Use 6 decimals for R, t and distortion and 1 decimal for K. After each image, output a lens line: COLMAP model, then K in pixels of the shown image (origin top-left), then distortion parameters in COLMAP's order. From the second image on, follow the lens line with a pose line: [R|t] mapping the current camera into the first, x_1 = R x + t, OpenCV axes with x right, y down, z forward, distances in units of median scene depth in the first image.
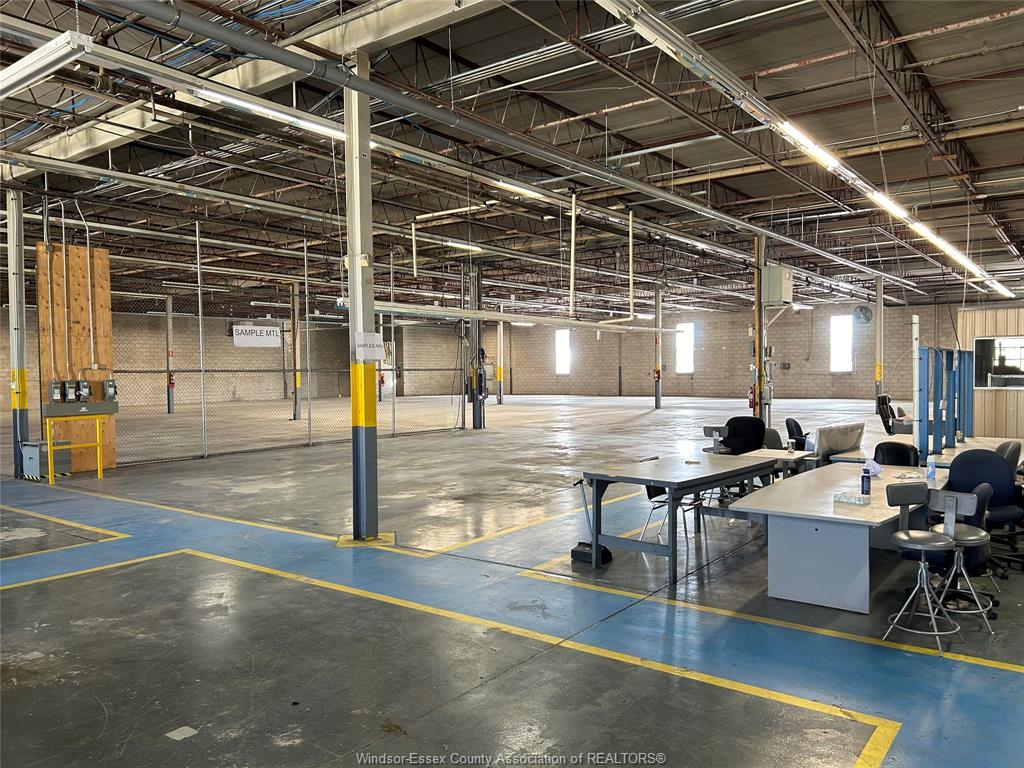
lens RADIAL K [[761.9, 0, 512.0], [0, 761.9, 384.0], [0, 0, 1]] dist [0.060306, -0.001870]
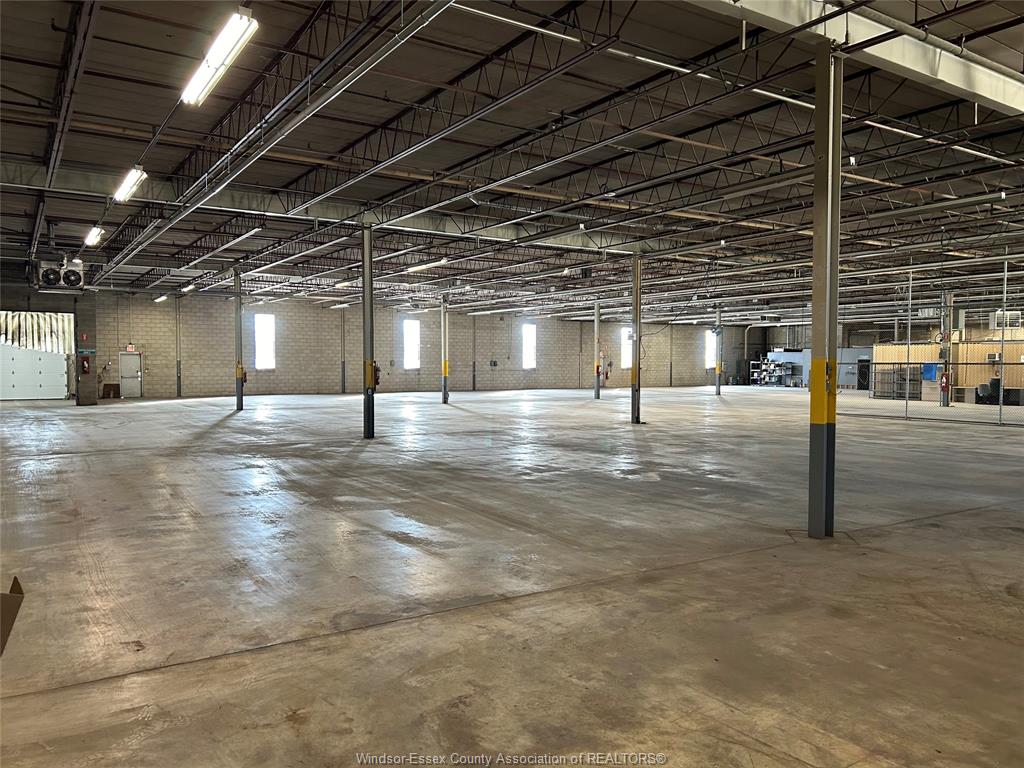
lens RADIAL K [[761.9, 0, 512.0], [0, 761.9, 384.0], [0, 0, 1]] dist [0.060306, -0.001870]
pose [[0.333212, -0.013205, 0.942760, -0.743176], [0.010971, 0.999889, 0.010128, -0.003187], [-0.942788, 0.006968, 0.333319, 0.584480]]
